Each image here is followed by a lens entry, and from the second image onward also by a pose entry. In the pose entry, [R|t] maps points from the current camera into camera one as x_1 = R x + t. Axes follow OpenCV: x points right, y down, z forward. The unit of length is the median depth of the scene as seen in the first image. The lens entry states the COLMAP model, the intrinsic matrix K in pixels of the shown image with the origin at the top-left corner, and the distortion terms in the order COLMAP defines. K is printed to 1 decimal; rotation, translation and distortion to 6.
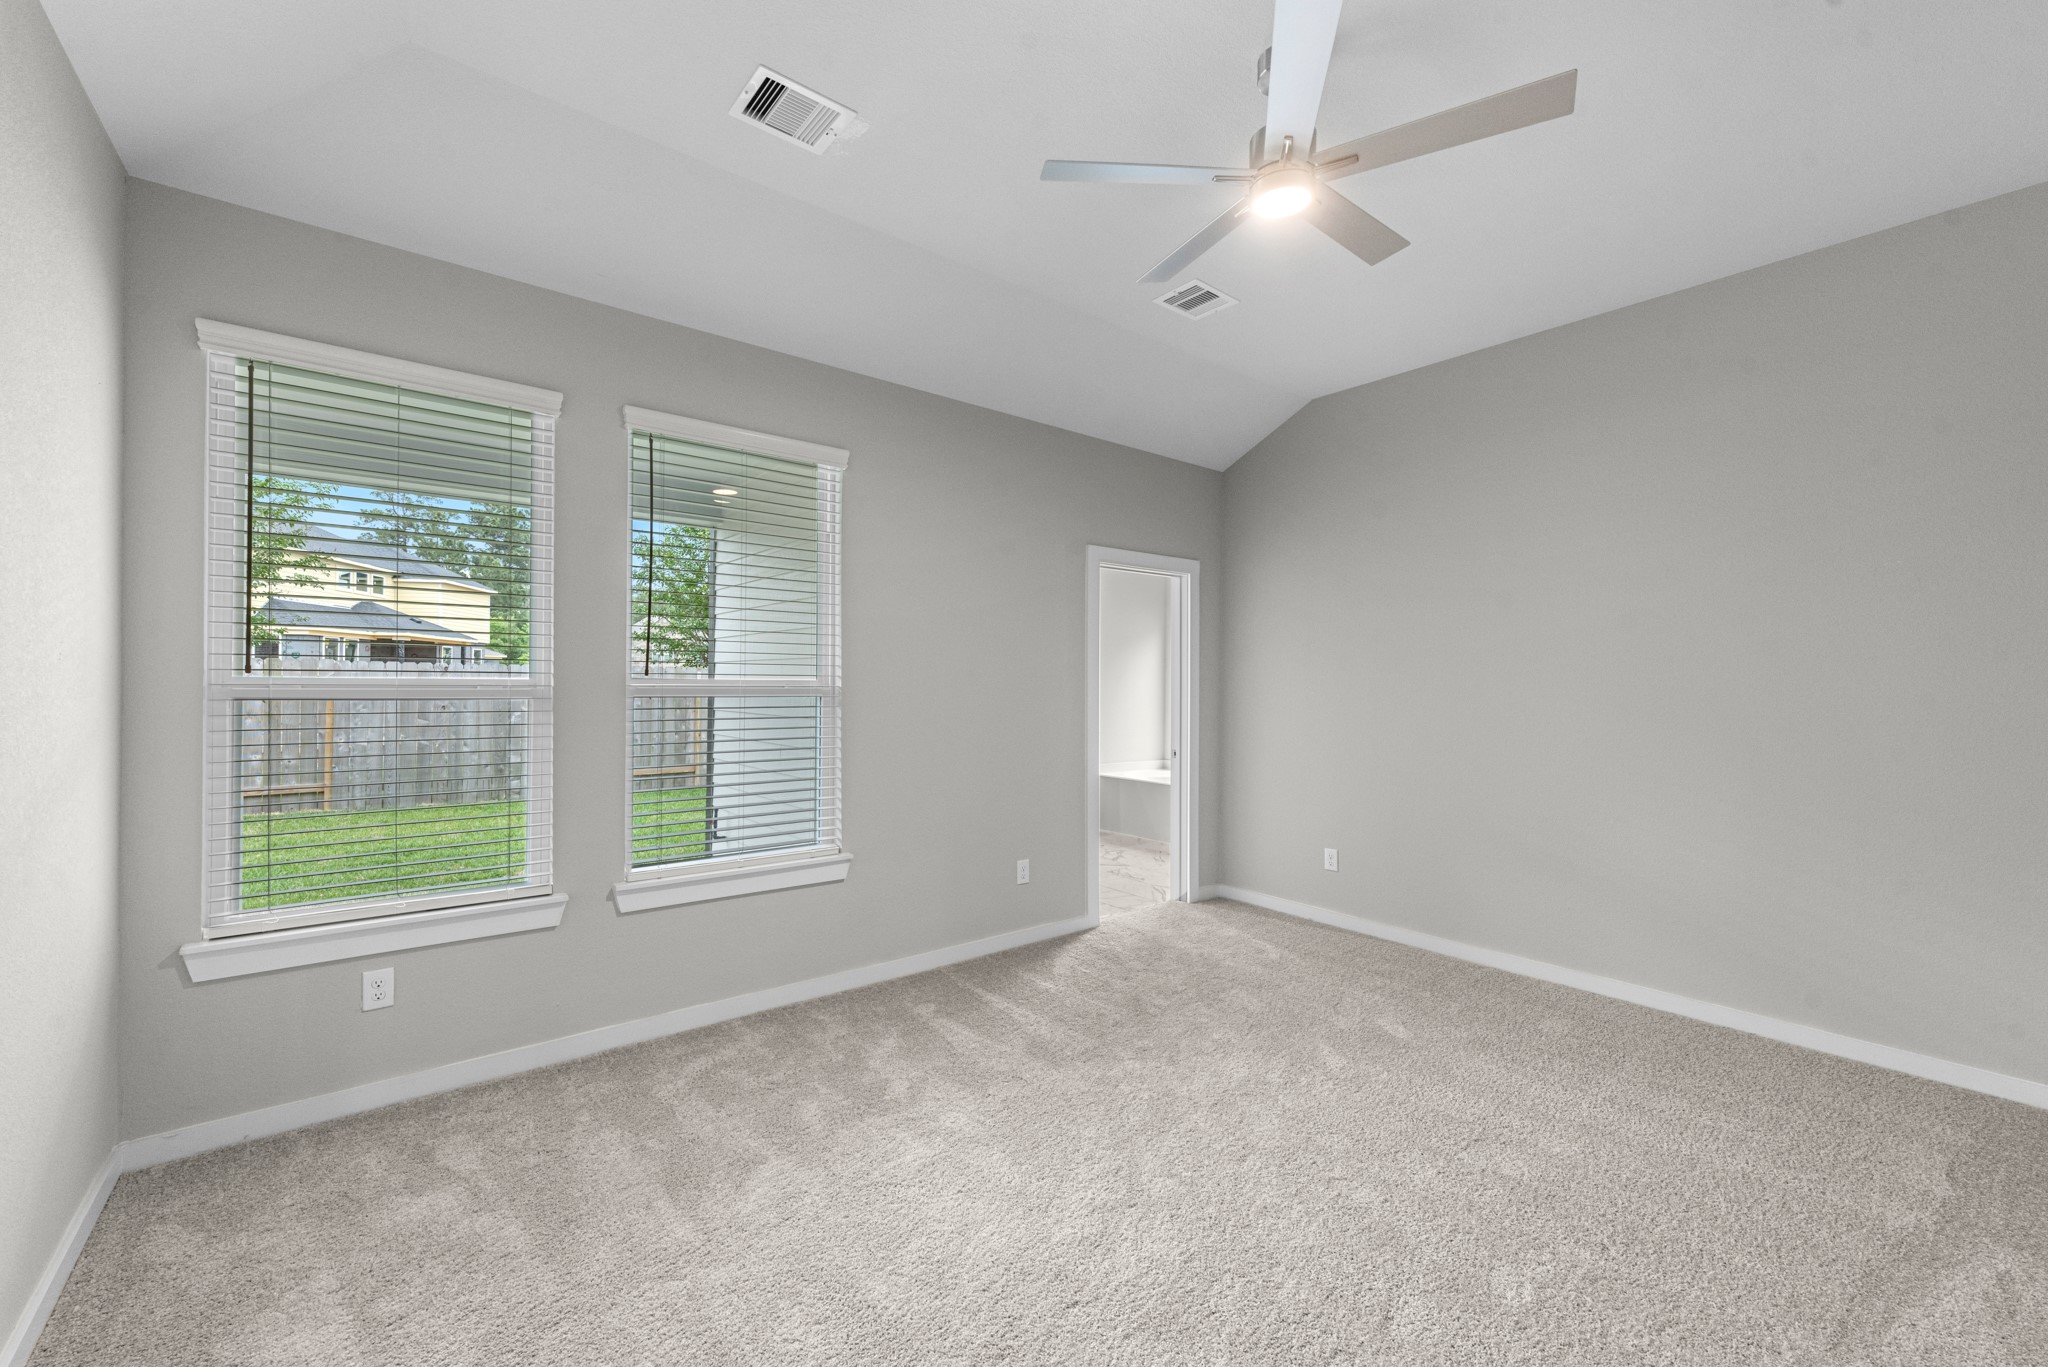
lens RADIAL K [[819.6, 0, 986.5], [0, 819.6, 685.6], [0, 0, 1]] dist [-0.000436, -0.000036]
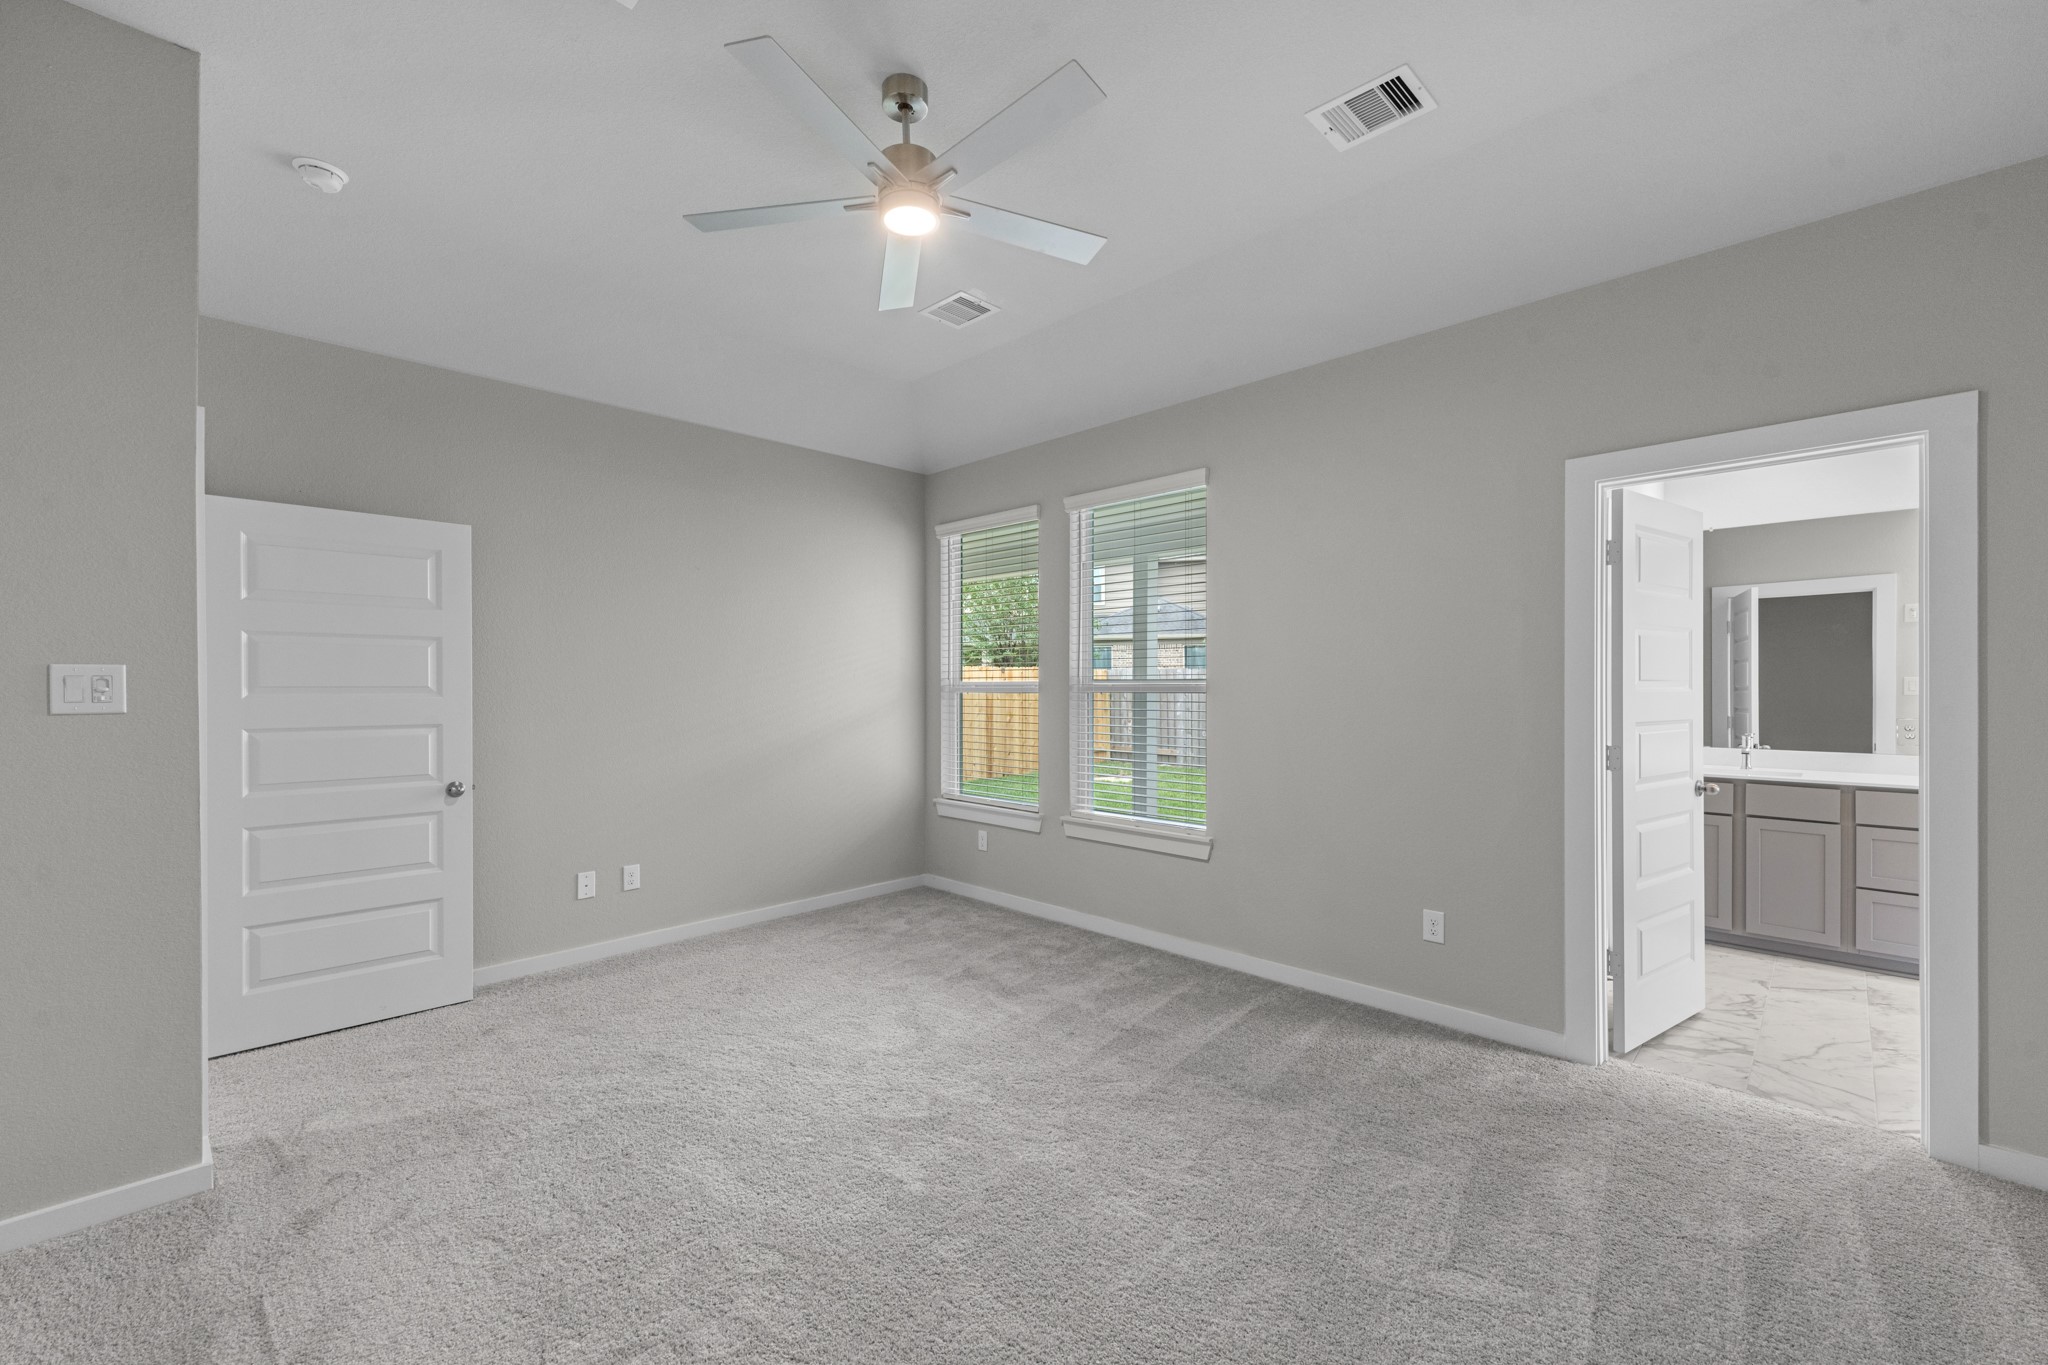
lens RADIAL K [[819.6, 0, 986.5], [0, 819.6, 684.6], [0, 0, 1]] dist [-0.000436, -0.000036]
pose [[0.099244, -0.003041, -0.995058, 1.000453], [0.007707, 0.999968, -0.002288, 0.002267], [0.995033, -0.007442, 0.099264, 0.677398]]
